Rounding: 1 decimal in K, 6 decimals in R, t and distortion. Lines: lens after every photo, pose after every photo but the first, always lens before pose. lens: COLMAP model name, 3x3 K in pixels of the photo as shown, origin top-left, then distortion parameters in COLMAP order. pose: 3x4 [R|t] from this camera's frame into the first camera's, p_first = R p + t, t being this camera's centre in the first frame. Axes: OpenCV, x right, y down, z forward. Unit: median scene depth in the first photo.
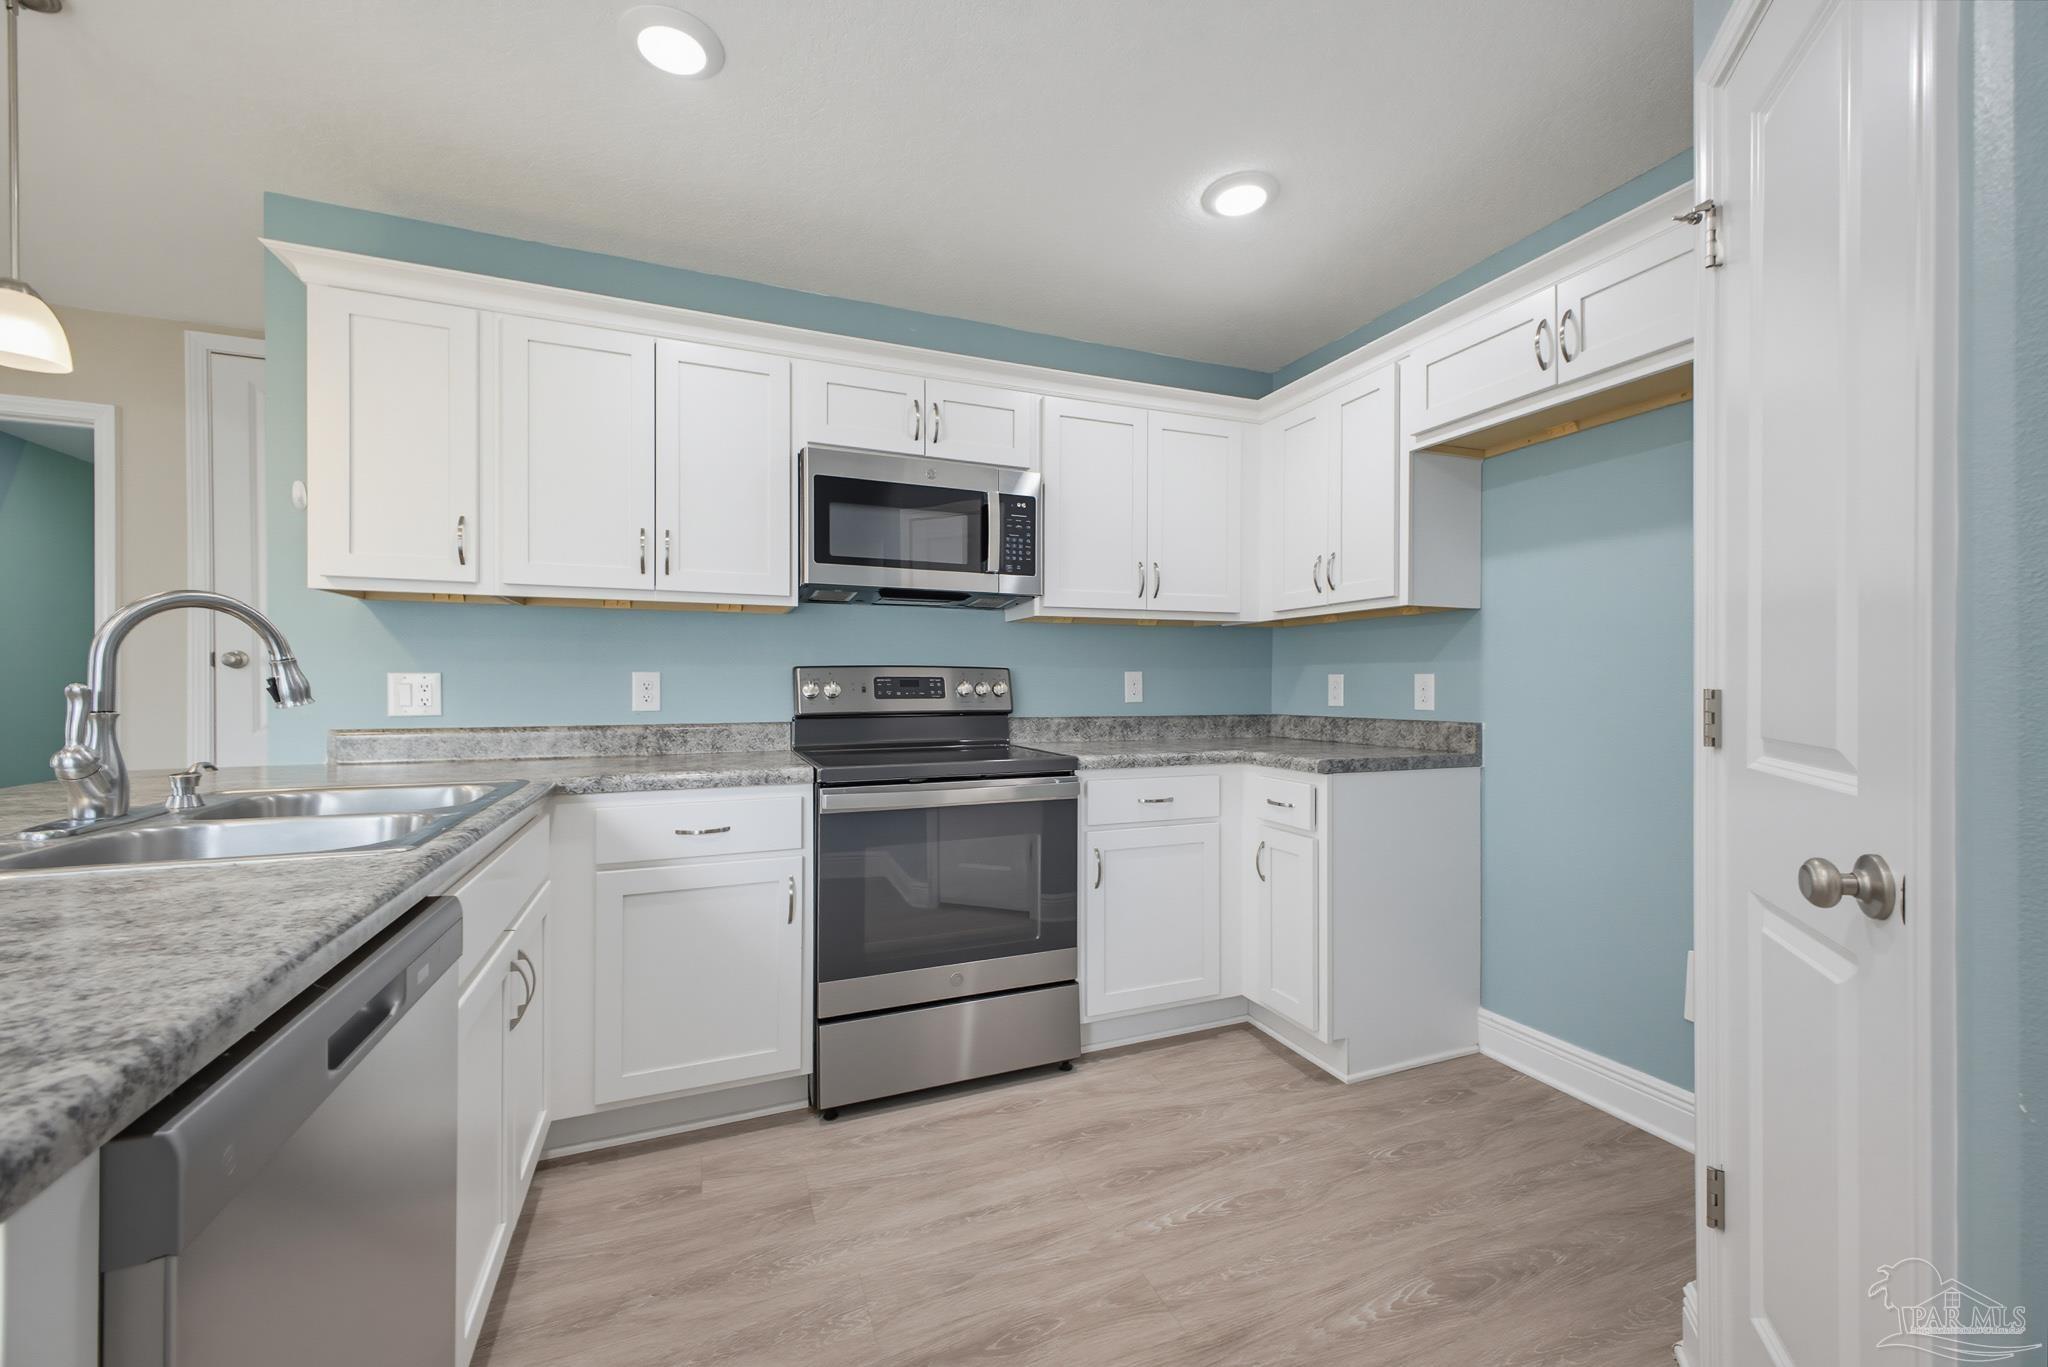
lens RADIAL K [[807.7, 0, 1024.0], [0, 807.7, 683.5], [0, 0, 1]] dist [-0.000484, -0.000050]
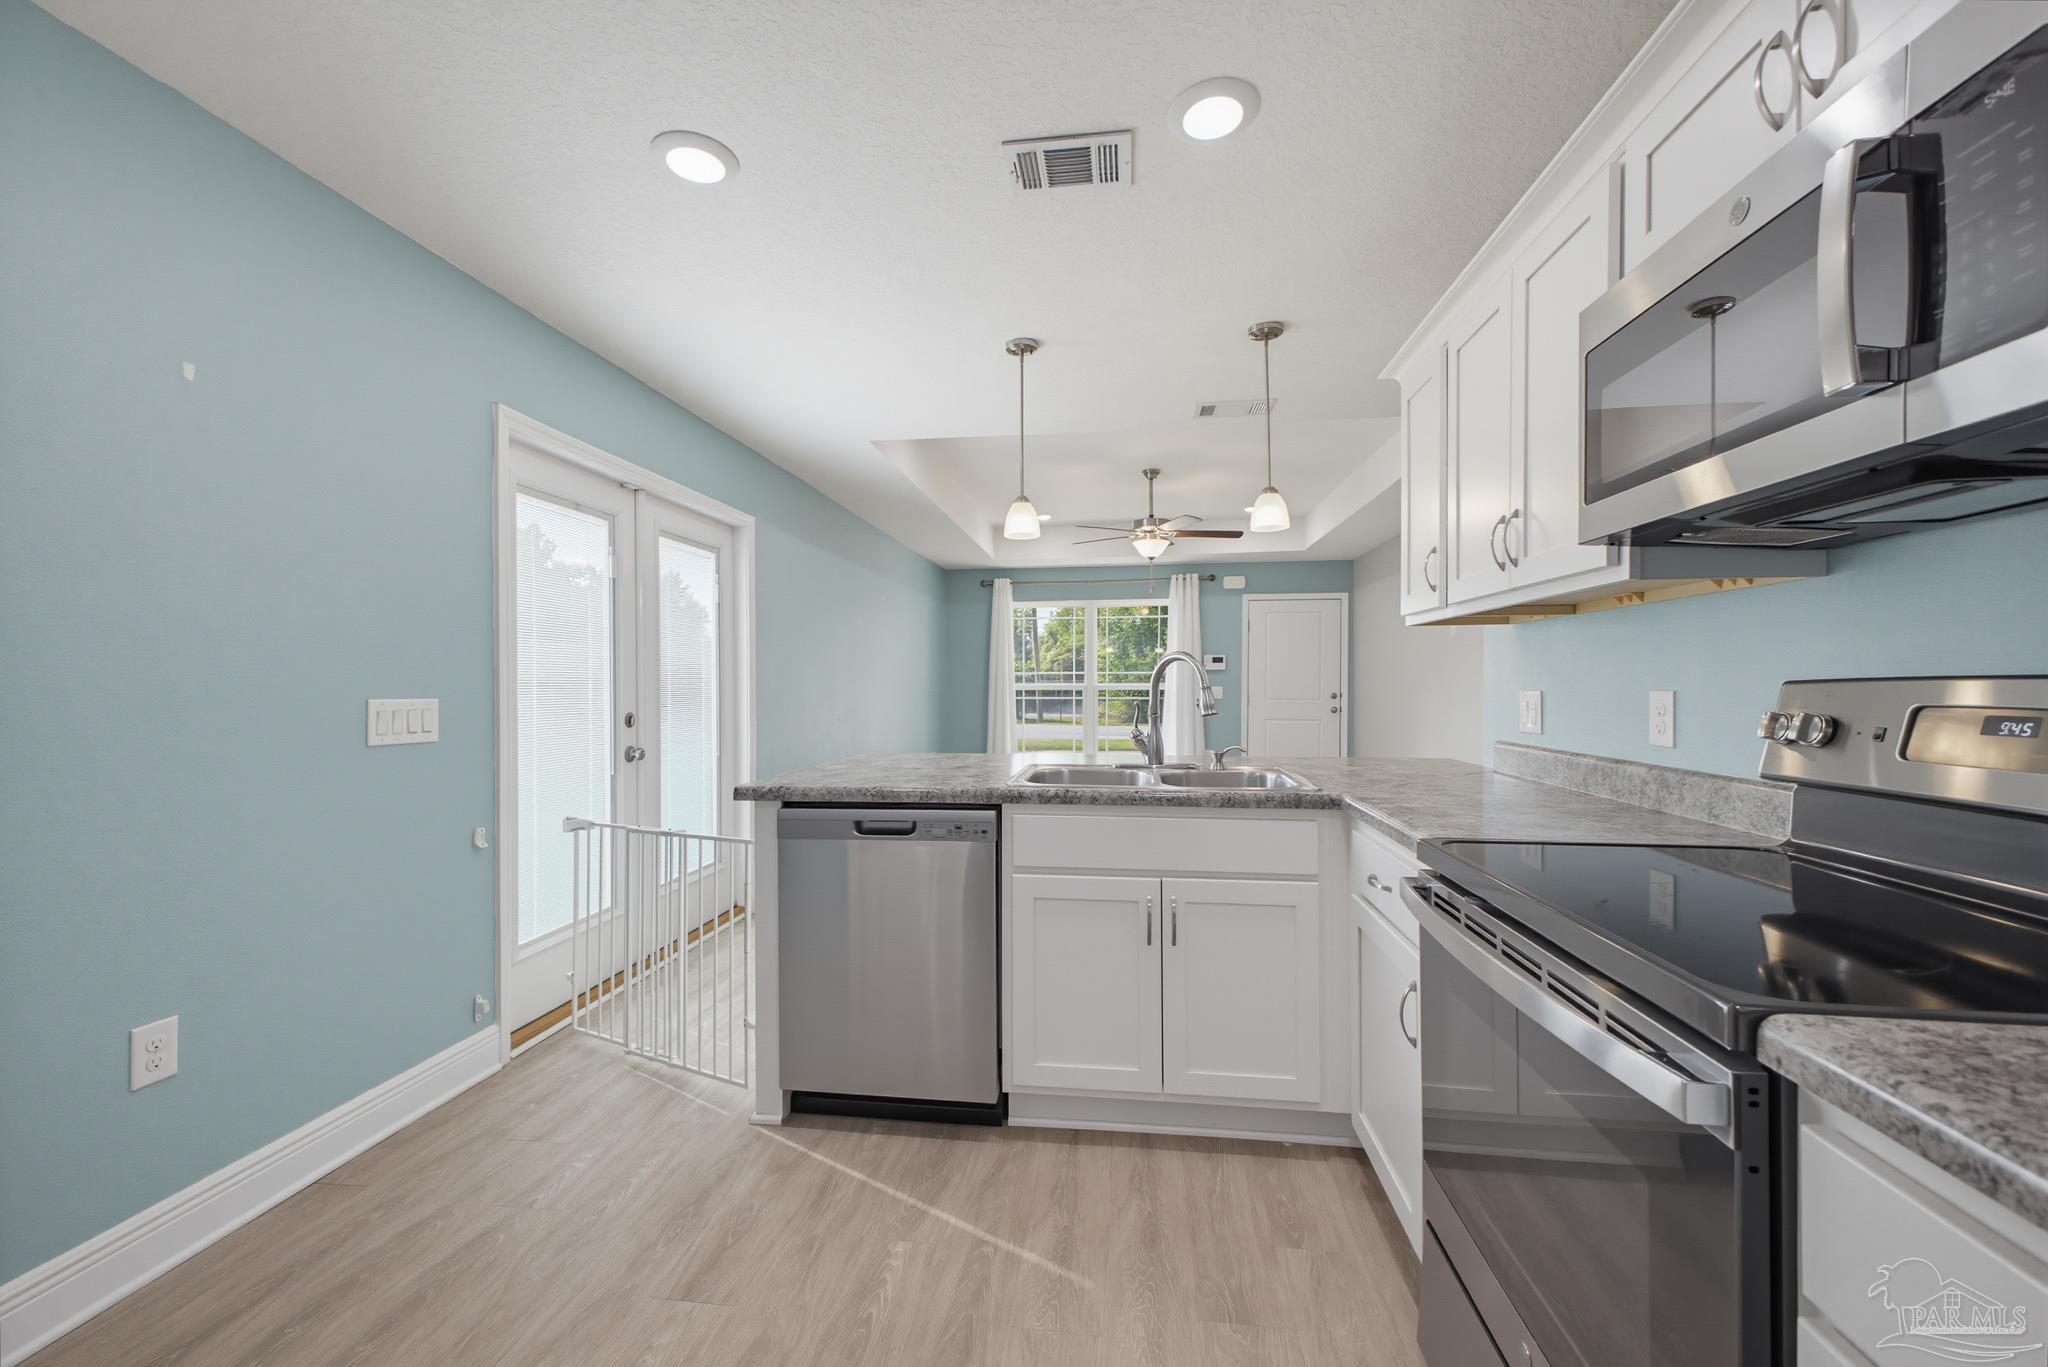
lens RADIAL K [[807.7, 0, 1024.0], [0, 807.7, 683.5], [0, 0, 1]] dist [-0.000484, -0.000050]
pose [[-0.495323, 0.005687, -0.868690, 0.643254], [0.000882, 0.999981, 0.006044, -0.038762], [0.868709, 0.002228, -0.495319, 1.355840]]
